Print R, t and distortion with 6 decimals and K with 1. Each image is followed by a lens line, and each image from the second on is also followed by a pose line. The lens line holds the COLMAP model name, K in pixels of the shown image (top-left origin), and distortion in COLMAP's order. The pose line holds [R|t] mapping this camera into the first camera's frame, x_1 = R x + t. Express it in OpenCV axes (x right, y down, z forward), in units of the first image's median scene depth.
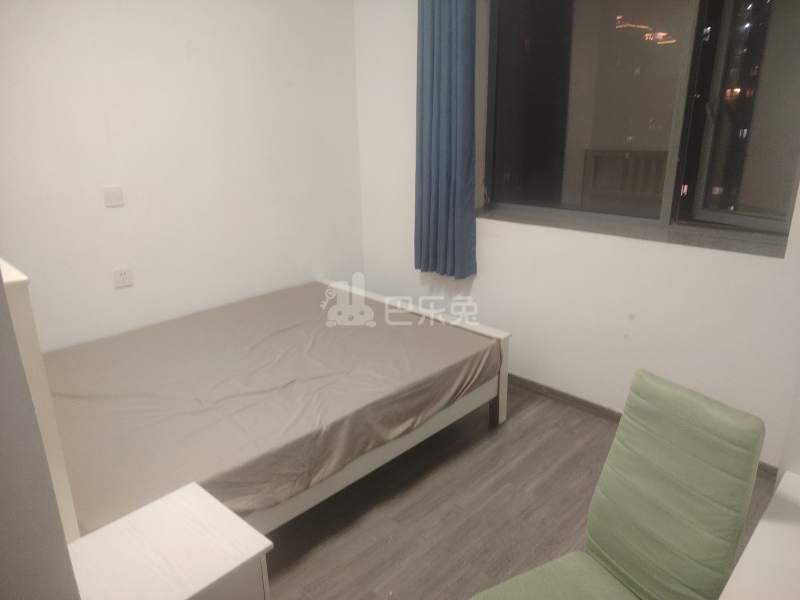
lens RADIAL K [[575.4, 0, 400.0], [0, 575.4, 300.0], [0, 0, 1]] dist [0.087070, -0.001945]
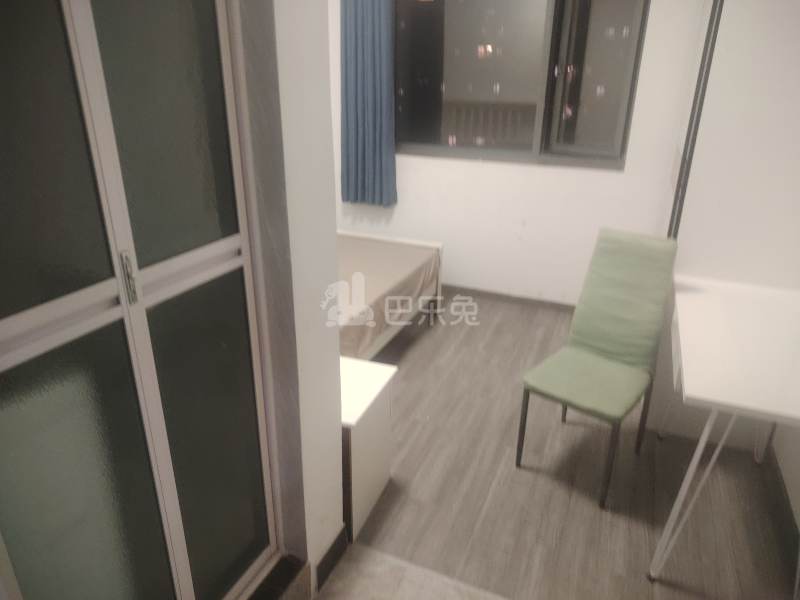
lens RADIAL K [[575.4, 0, 400.0], [0, 575.4, 300.0], [0, 0, 1]] dist [0.087070, -0.001945]
pose [[0.935711, -0.116325, 0.333037, -0.335120], [0.090115, 0.991566, 0.093150, 0.051988], [-0.341064, -0.057150, 0.938301, -0.185368]]
